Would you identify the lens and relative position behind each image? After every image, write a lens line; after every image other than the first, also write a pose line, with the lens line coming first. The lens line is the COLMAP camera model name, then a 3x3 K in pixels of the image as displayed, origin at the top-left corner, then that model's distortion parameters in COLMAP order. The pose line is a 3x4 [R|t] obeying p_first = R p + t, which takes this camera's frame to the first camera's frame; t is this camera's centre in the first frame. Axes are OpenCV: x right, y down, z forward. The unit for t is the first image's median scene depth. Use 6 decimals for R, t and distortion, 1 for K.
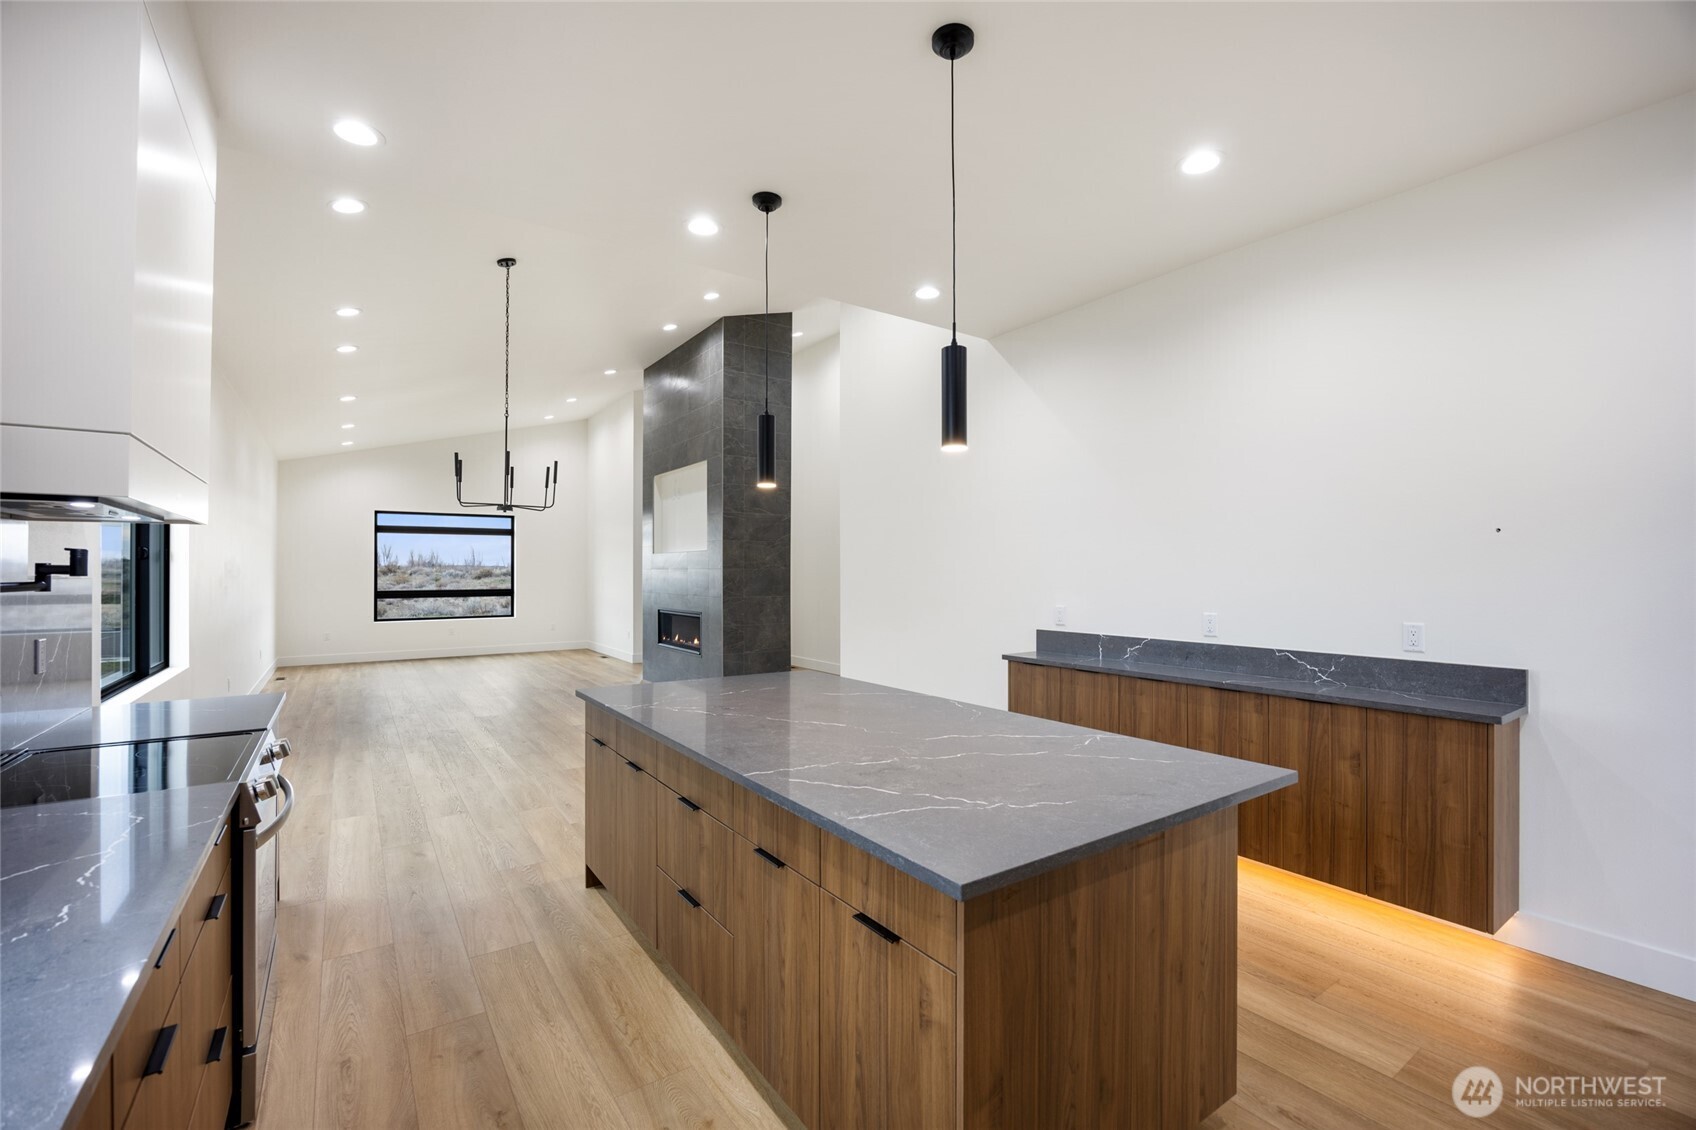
lens RADIAL K [[733.2, 0, 853.8], [0, 733.2, 565.8], [0, 0, 1]] dist [-0.016678, 0.000151]
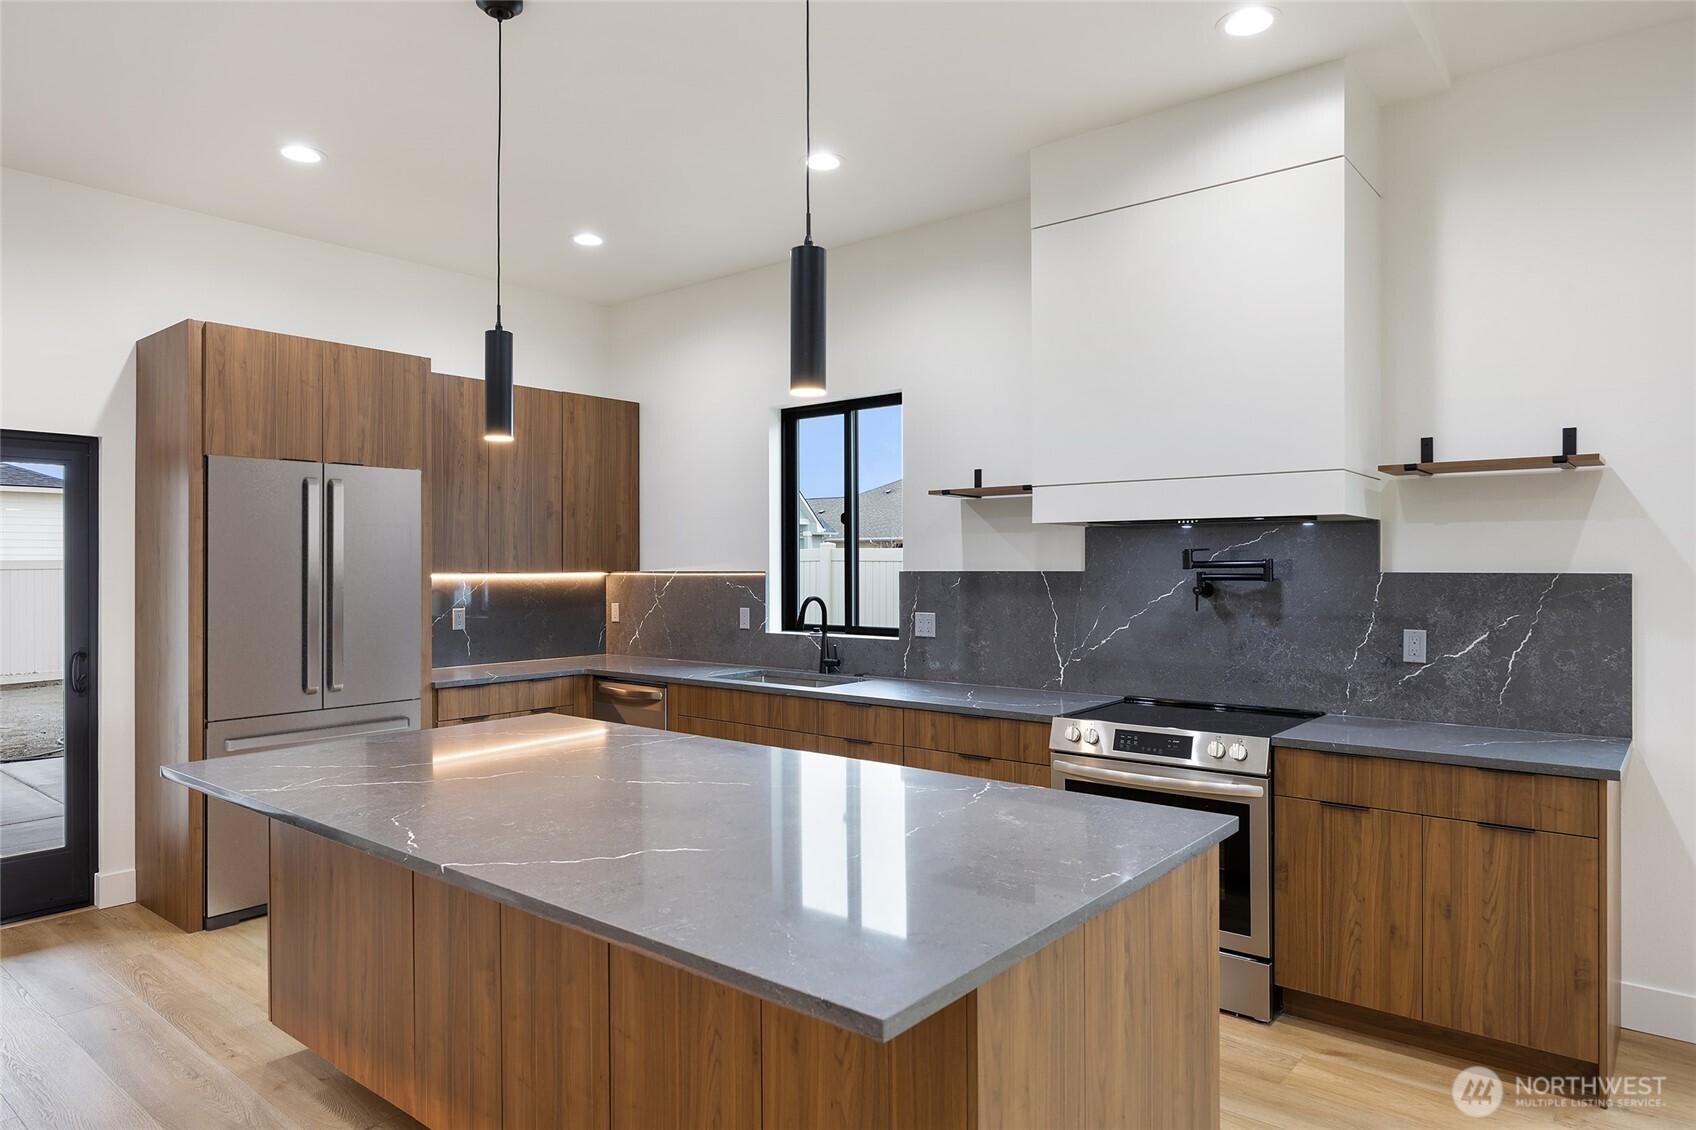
lens RADIAL K [[1035.7, 0, 848.0], [0, 1035.7, 569.6], [0, 0, 1]] dist [-0.001920, 0.000524]
pose [[-0.962799, 0.004873, -0.270173, 0.015094], [0.005795, 0.999980, -0.002617, 0.003381], [0.270155, -0.004085, -0.962808, 0.543202]]
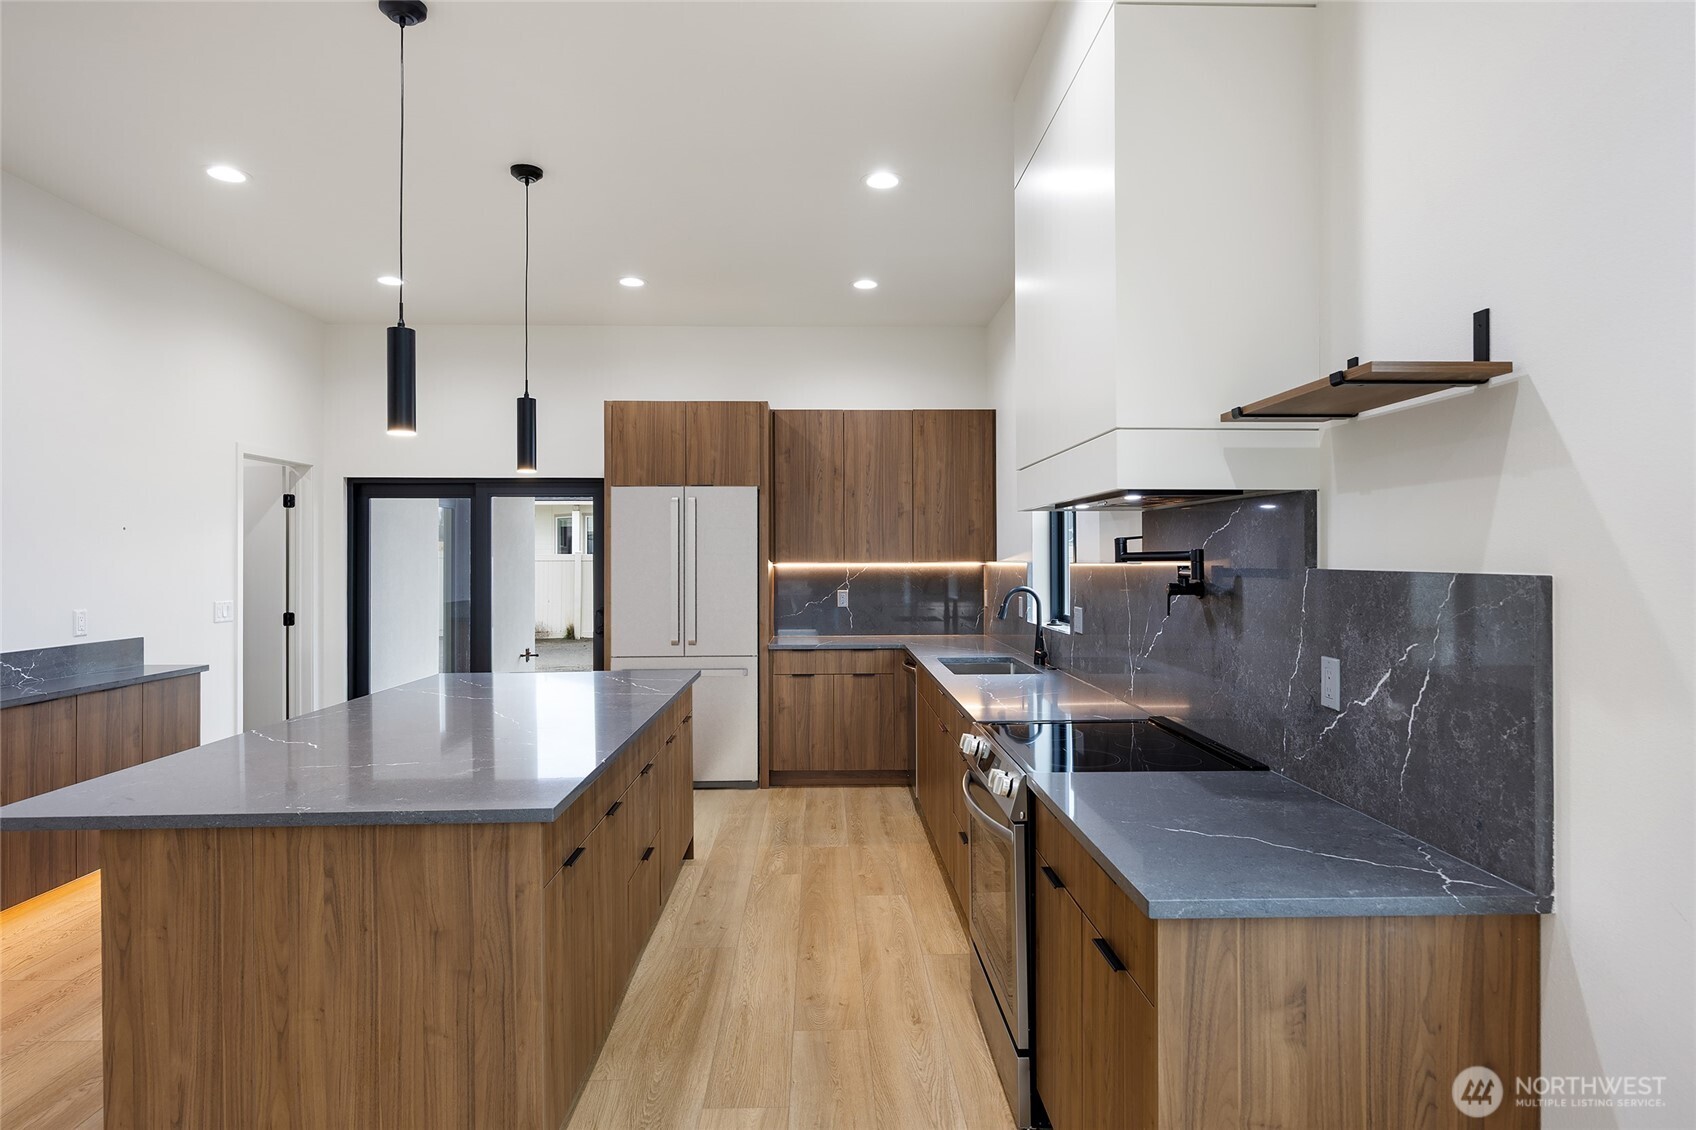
lens RADIAL K [[939.7, 0, 845.2], [0, 939.7, 560.8], [0, 0, 1]] dist [0.001184, 0.001200]
pose [[-0.835905, 0.002191, 0.548870, -0.302068], [0.000926, 0.999996, -0.002582, 0.003108], [-0.548873, -0.001650, -0.835904, 0.485925]]
